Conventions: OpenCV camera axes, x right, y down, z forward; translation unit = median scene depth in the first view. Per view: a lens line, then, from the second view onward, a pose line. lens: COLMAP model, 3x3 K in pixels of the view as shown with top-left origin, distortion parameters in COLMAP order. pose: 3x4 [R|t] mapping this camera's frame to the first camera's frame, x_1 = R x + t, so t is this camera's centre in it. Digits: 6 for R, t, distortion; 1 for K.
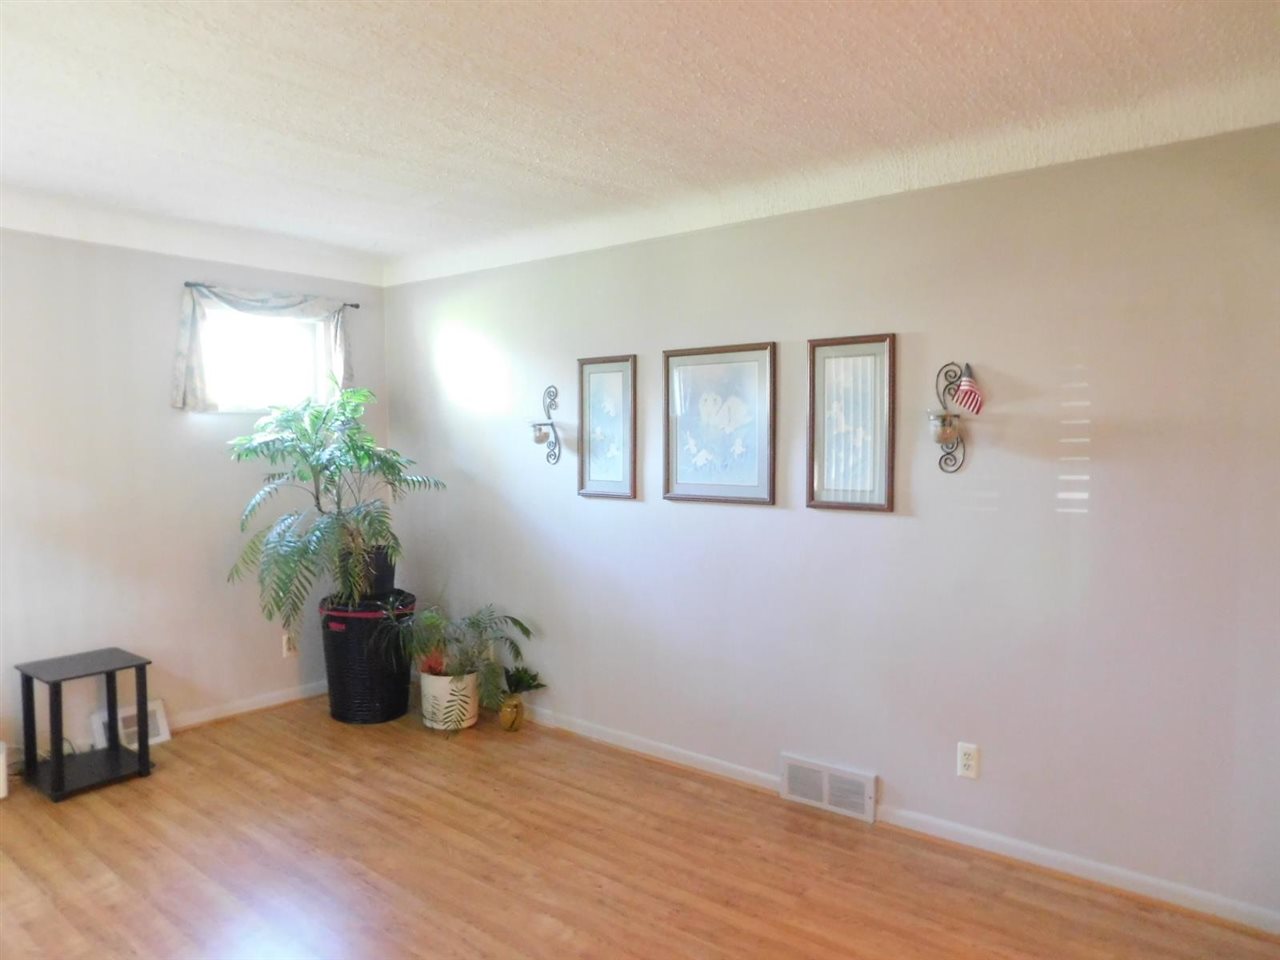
lens RADIAL K [[836.3, 0, 640.0], [0, 836.3, 480.0], [0, 0, 1]] dist [-0.067283, 0.047006]
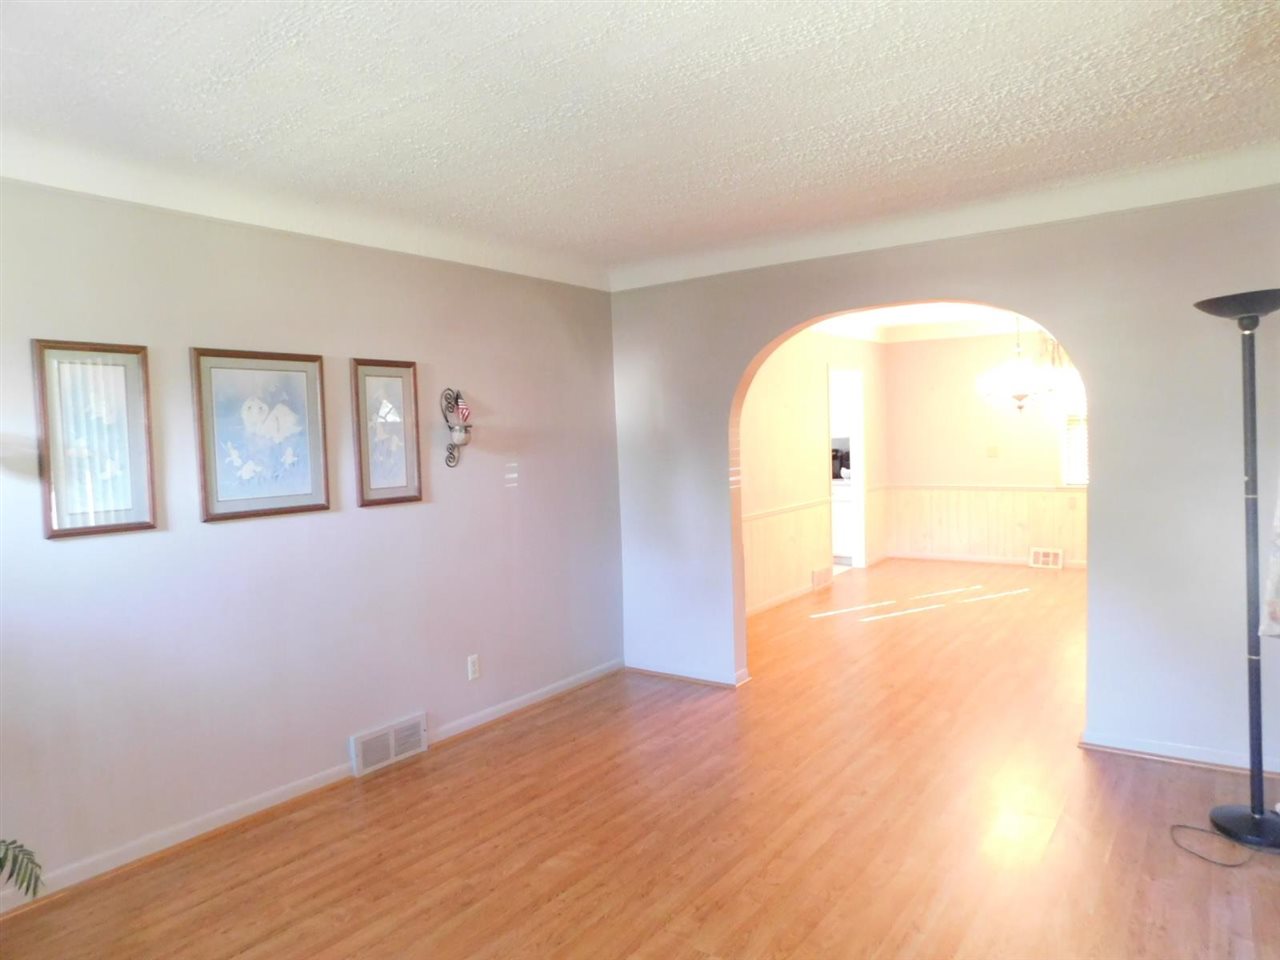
lens RADIAL K [[836.3, 0, 640.0], [0, 836.3, 480.0], [0, 0, 1]] dist [-0.067283, 0.047006]
pose [[-0.038099, -0.050840, 0.997980, -0.956480], [0.077193, 0.995571, 0.053664, -0.035277], [-0.996288, 0.079082, -0.034006, 0.677208]]
